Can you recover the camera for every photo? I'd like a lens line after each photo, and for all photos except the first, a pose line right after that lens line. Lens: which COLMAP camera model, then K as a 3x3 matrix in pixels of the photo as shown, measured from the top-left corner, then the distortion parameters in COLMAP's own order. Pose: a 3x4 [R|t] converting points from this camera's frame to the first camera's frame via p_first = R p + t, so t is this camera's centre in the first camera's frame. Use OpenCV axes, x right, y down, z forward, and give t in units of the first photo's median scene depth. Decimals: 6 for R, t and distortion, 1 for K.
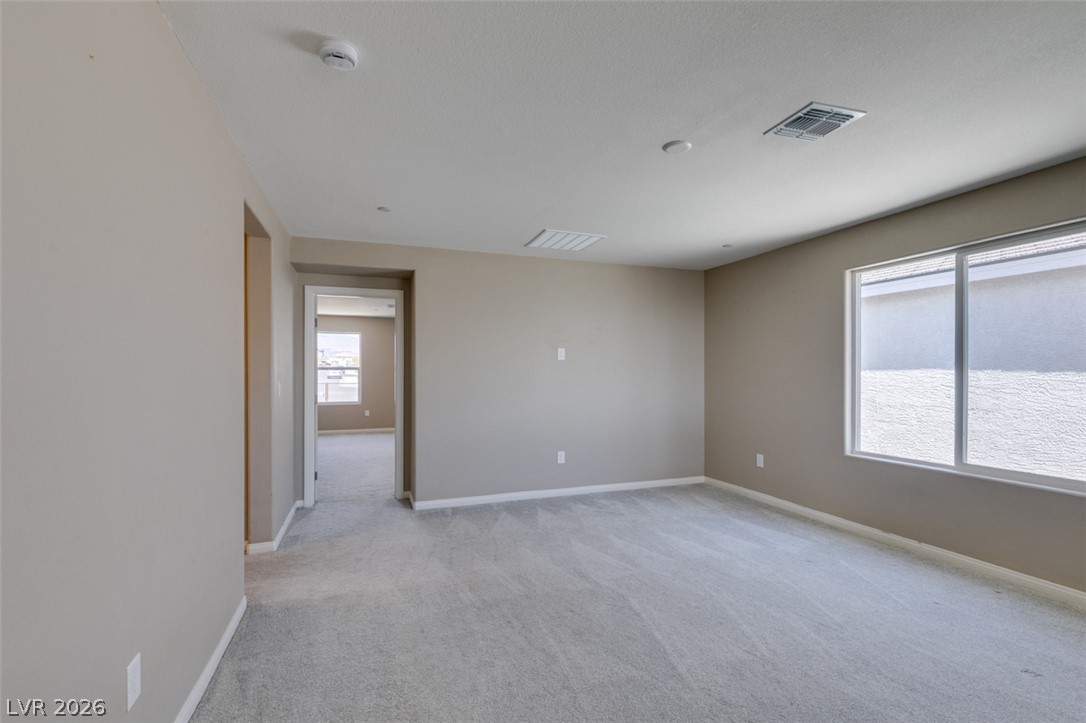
lens RADIAL K [[498.0, 0, 529.8], [0, 498.0, 366.8], [0, 0, 1]] dist [-0.000792, -0.000235]
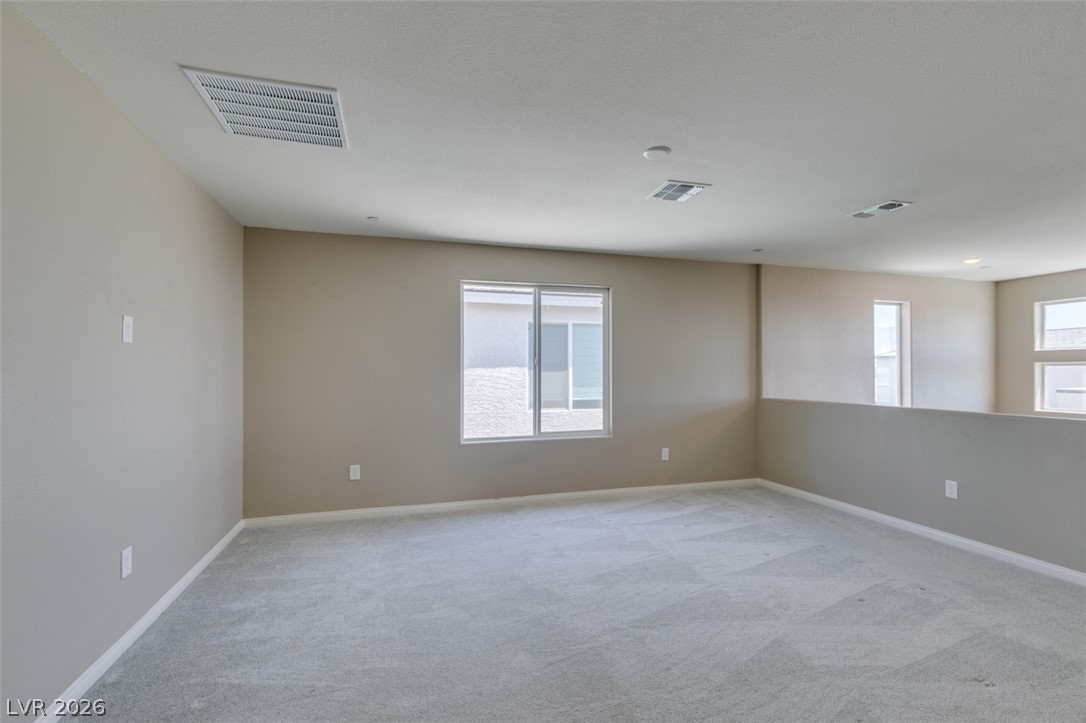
lens RADIAL K [[501.8, 0, 543.0], [0, 501.8, 361.5], [0, 0, 1]] dist [0.000692, 0.000143]
pose [[0.026801, 0.011925, 0.999570, -0.500263], [-0.006606, 0.999909, -0.011752, 0.004791], [-0.999619, -0.006288, 0.026877, 0.802613]]
